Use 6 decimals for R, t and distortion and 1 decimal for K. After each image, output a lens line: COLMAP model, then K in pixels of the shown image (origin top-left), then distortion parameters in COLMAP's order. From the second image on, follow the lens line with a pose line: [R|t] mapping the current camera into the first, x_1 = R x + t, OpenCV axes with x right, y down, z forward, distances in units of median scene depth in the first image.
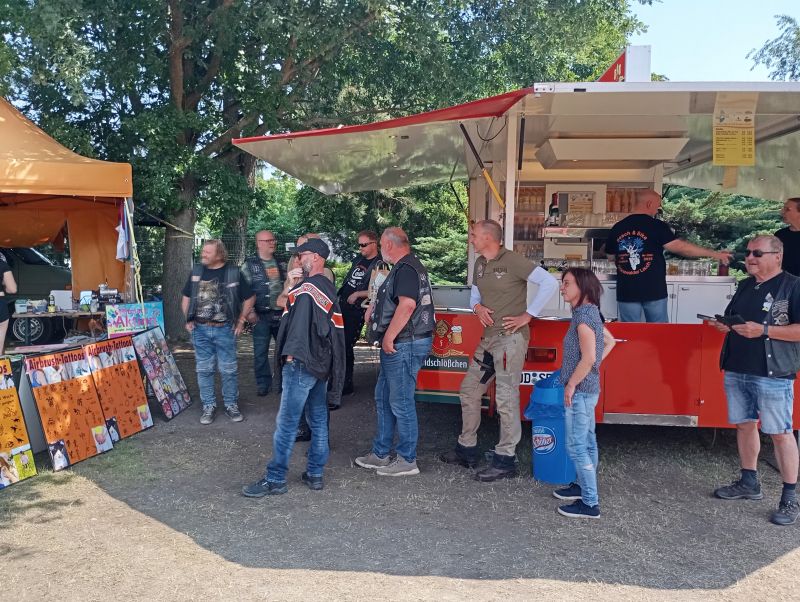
lens RADIAL K [[663.5, 0, 400.0], [0, 663.5, 301.0], [0, 0, 1]] dist [0.058187, -0.081838]
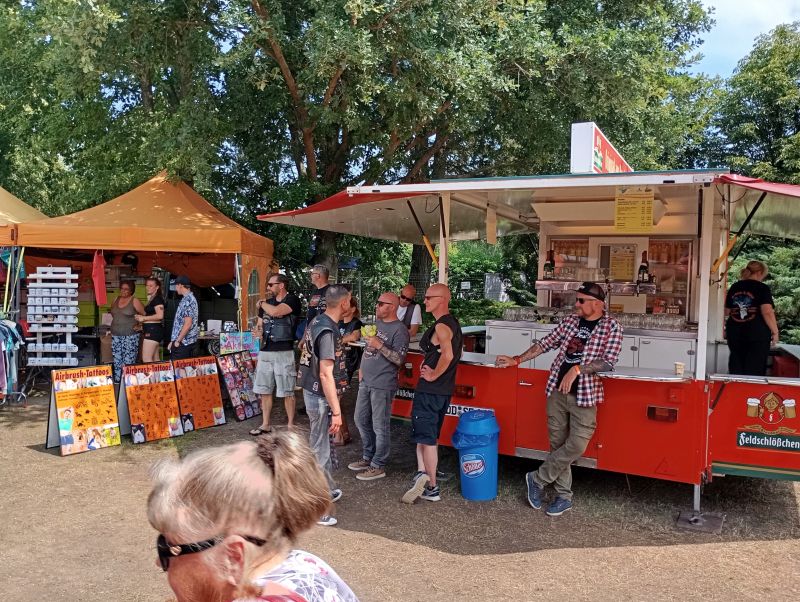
lens RADIAL K [[663.5, 0, 400.0], [0, 663.5, 301.0], [0, 0, 1]] dist [0.058187, -0.081838]
pose [[0.922880, 0.027651, -0.384095, 0.504816], [-0.046610, 0.998106, -0.040138, -0.024747], [0.382257, 0.054945, 0.922421, -0.131858]]
